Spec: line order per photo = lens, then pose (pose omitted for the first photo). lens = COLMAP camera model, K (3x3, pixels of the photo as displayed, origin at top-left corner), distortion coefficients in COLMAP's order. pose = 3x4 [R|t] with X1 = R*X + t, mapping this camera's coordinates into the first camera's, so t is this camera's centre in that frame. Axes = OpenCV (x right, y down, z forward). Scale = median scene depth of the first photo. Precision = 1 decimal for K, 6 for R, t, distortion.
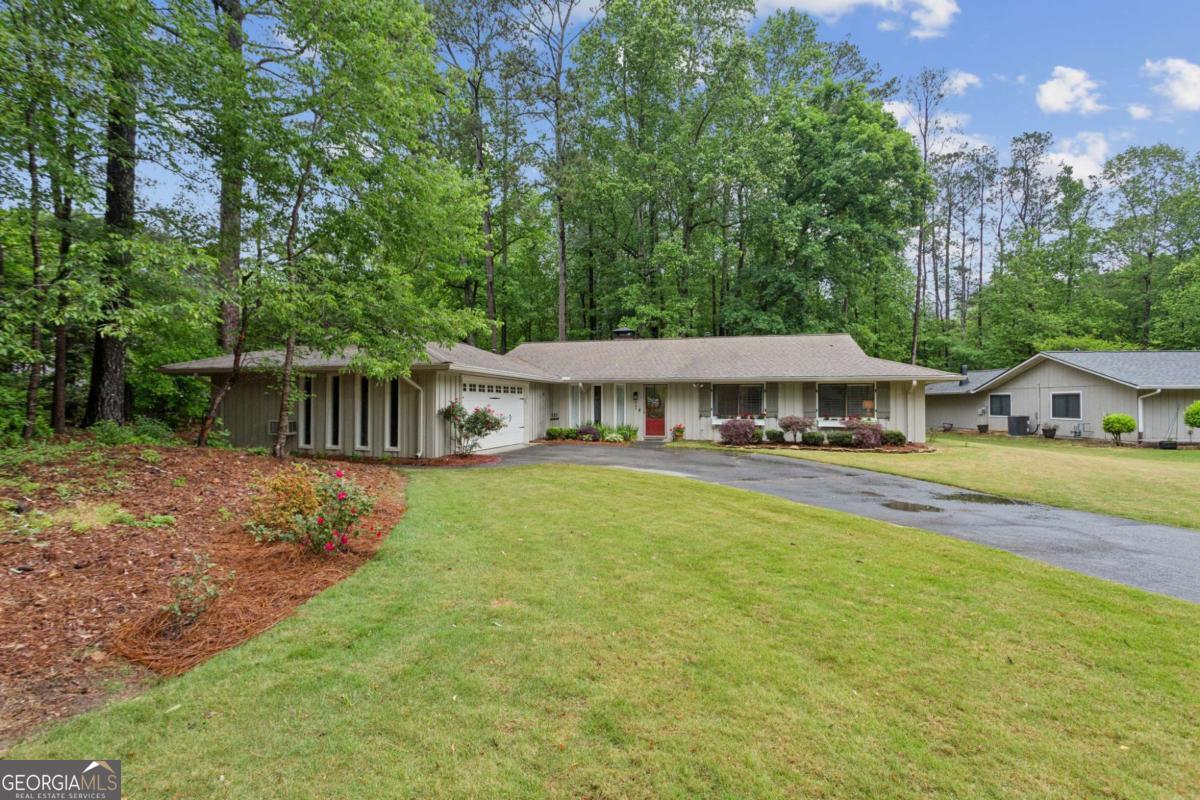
lens RADIAL K [[577.4, 0, 597.7], [0, 577.4, 392.6], [0, 0, 1]] dist [0.002172, 0.000383]
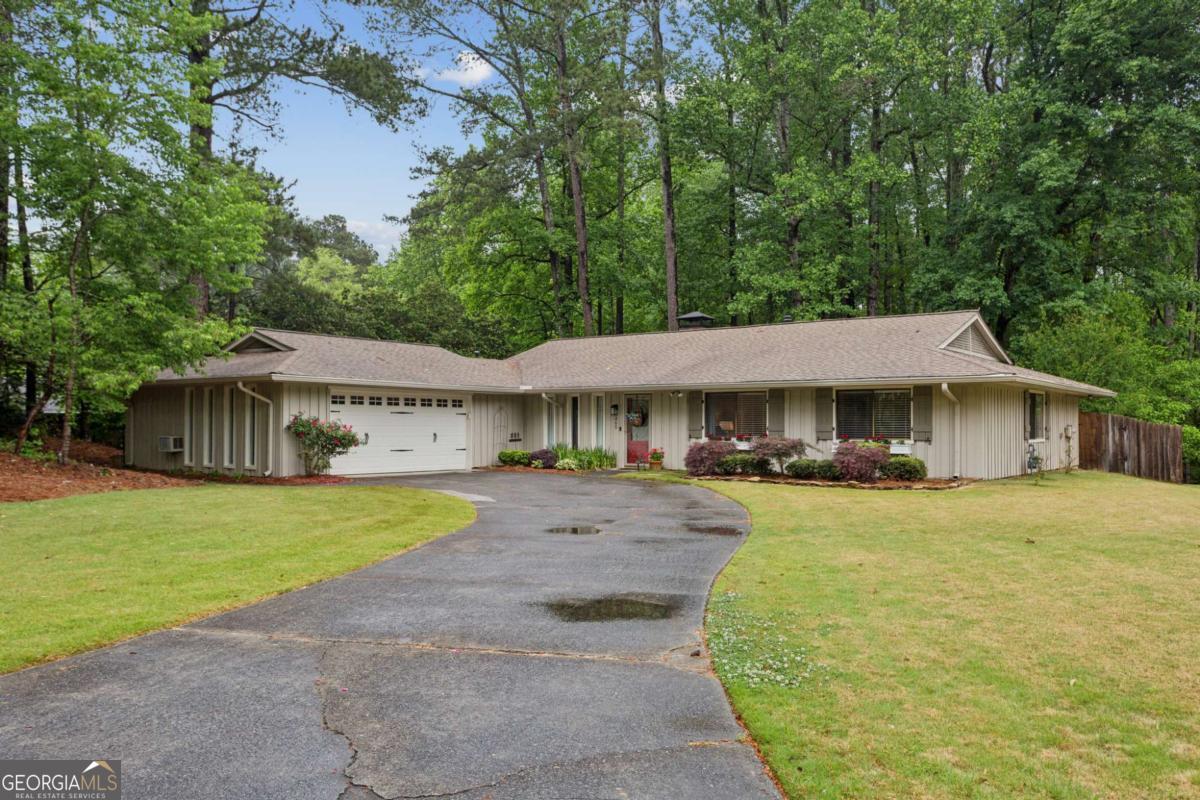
lens RADIAL K [[976.8, 0, 600.0], [0, 976.8, 400.0], [0, 0, 1]] dist [0.035596, -0.001587]
pose [[0.921192, -0.009807, -0.388985, 0.557315], [0.006038, 0.999922, -0.010911, 0.007280], [0.389062, 0.007702, 0.921179, -0.173348]]
